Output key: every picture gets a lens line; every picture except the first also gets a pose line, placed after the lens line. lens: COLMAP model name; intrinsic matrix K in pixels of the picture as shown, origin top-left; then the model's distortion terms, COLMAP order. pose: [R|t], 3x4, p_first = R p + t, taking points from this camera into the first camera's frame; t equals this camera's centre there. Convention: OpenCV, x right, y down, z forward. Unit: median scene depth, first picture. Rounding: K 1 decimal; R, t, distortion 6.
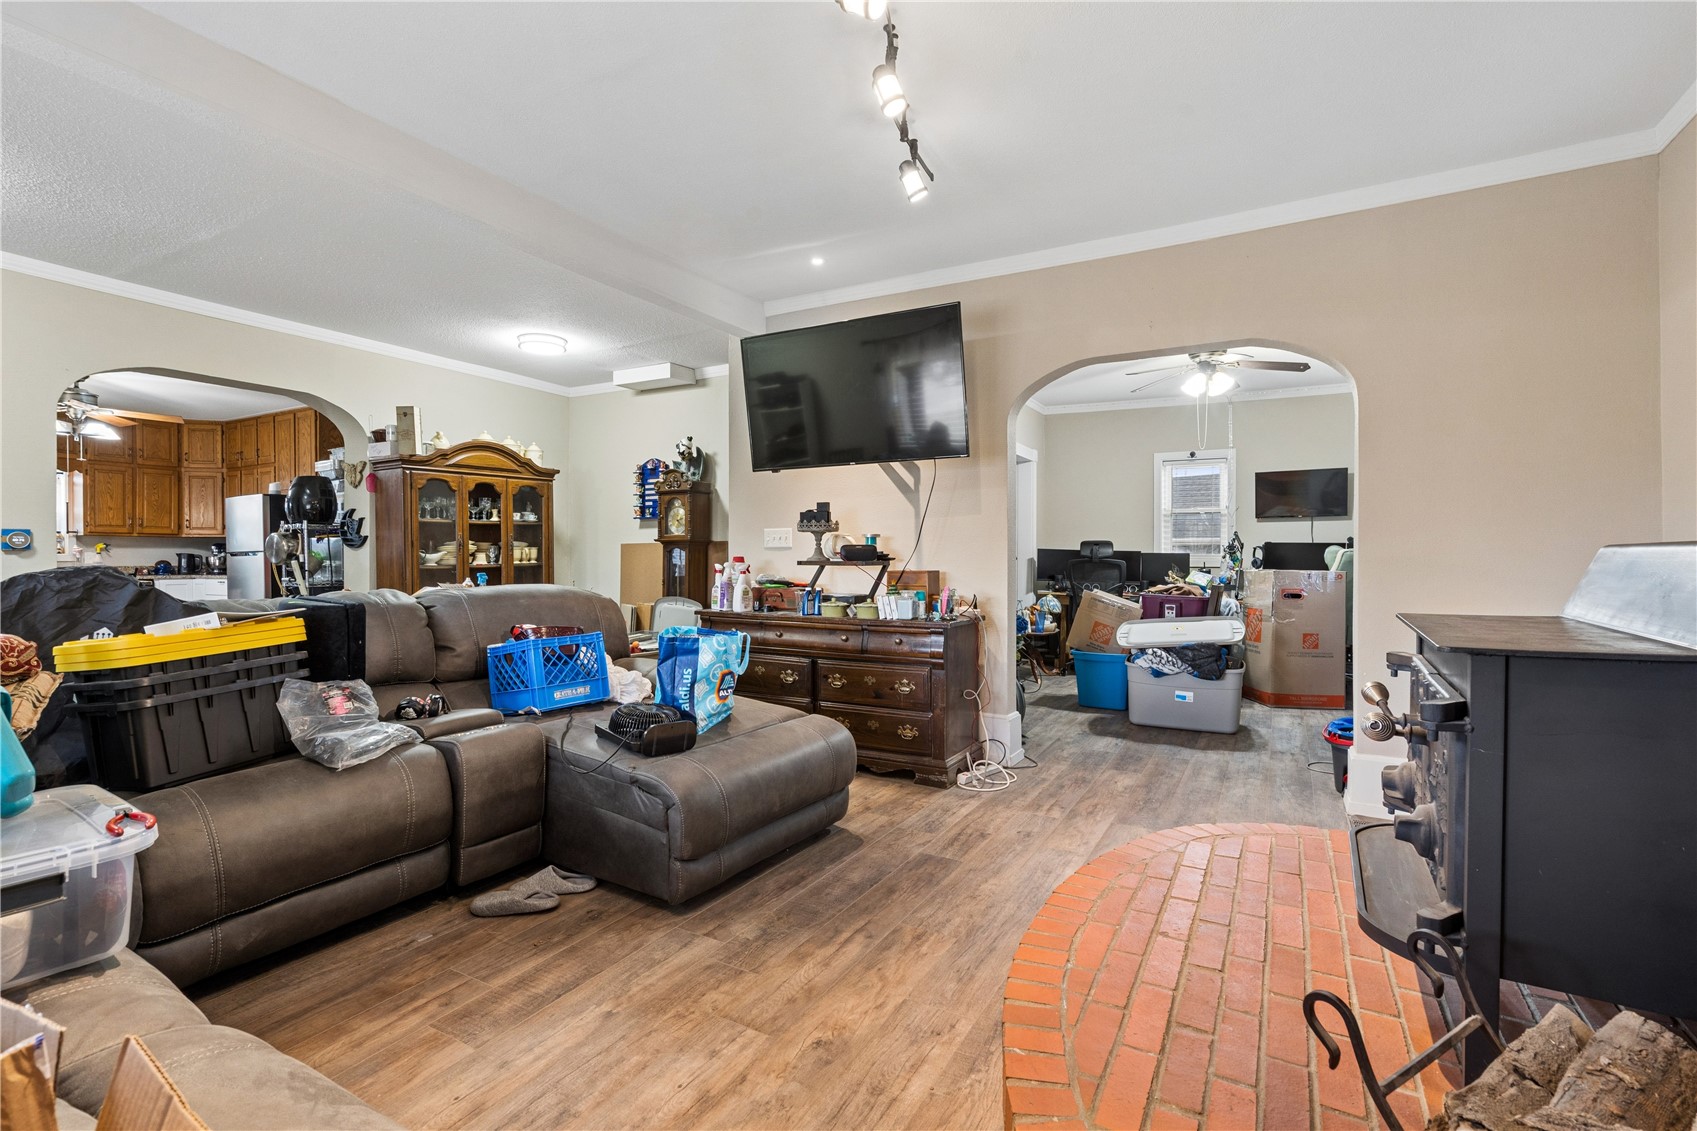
lens RADIAL K [[775.0, 0, 841.4], [0, 775.0, 555.3], [0, 0, 1]] dist [-0.001345, -0.000049]
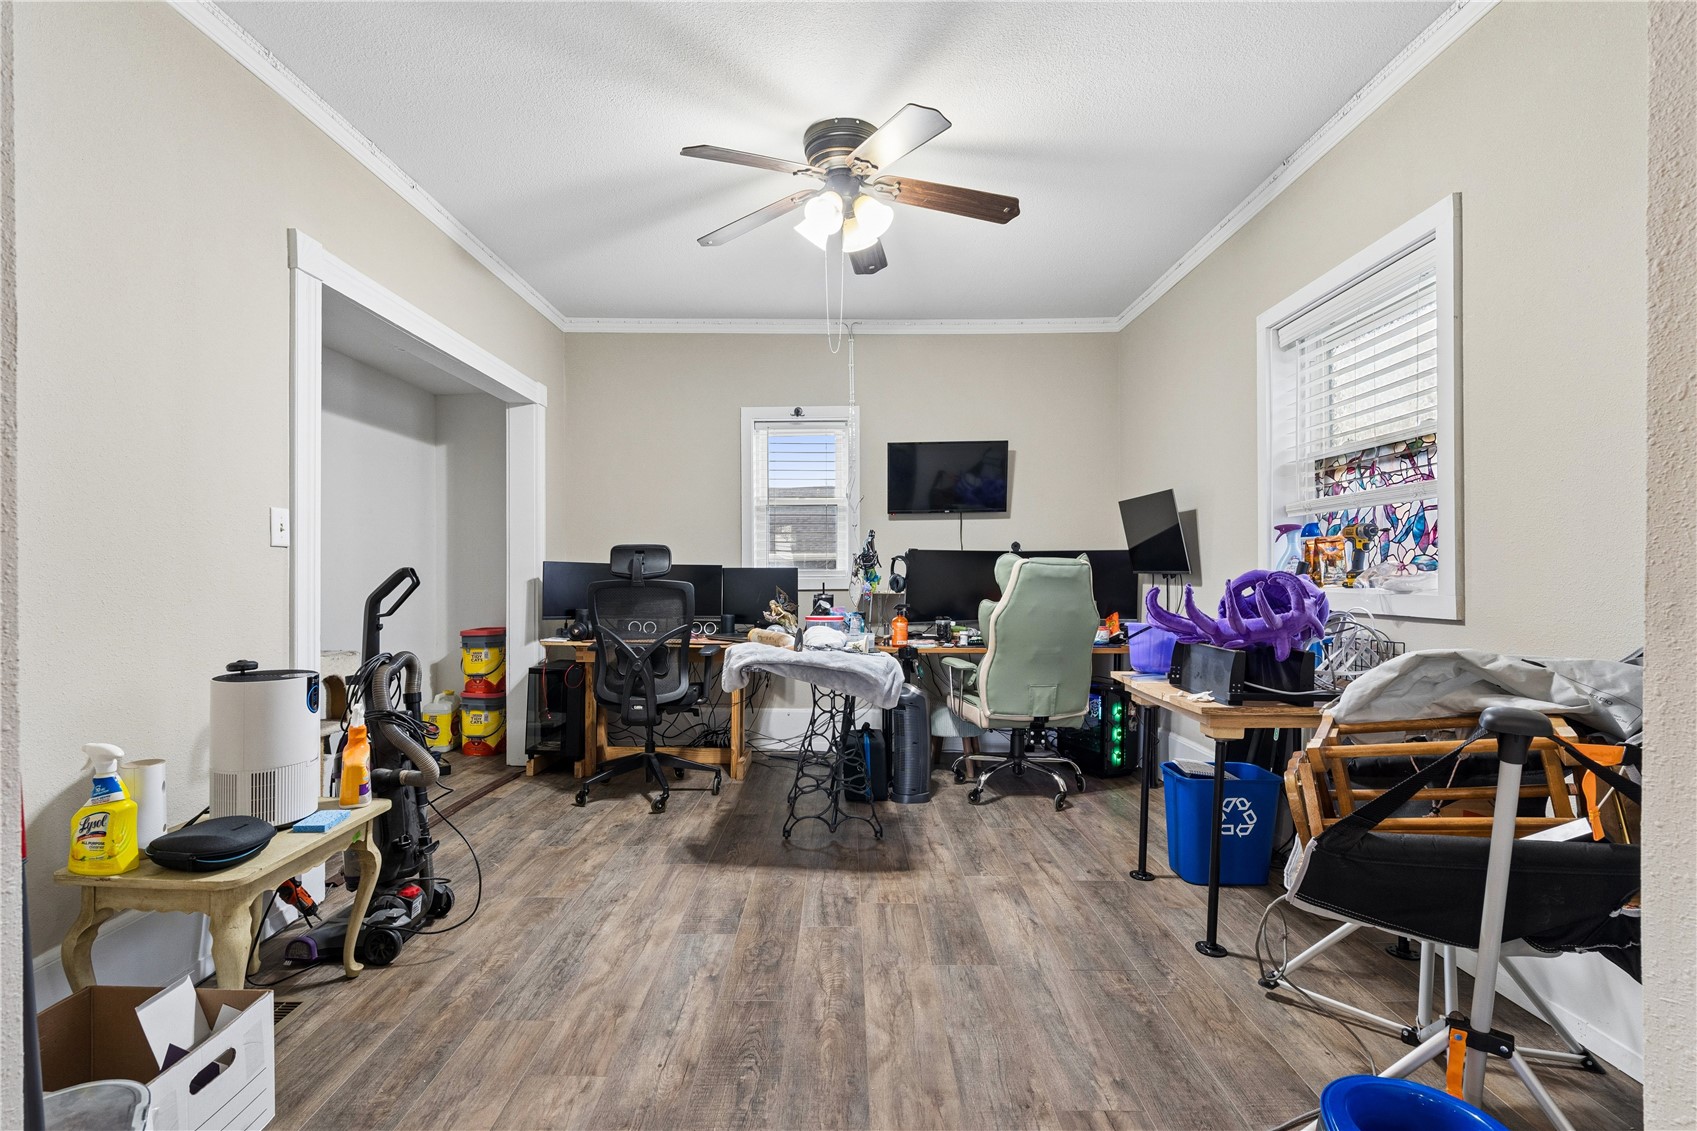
lens RADIAL K [[775.0, 0, 844.8], [0, 775.0, 566.4], [0, 0, 1]] dist [-0.001345, -0.000049]
pose [[0.867862, -0.003372, 0.496793, 0.187203], [0.008694, 0.999927, -0.008400, 0.001324], [-0.496729, 0.011609, 0.867828, 0.472987]]
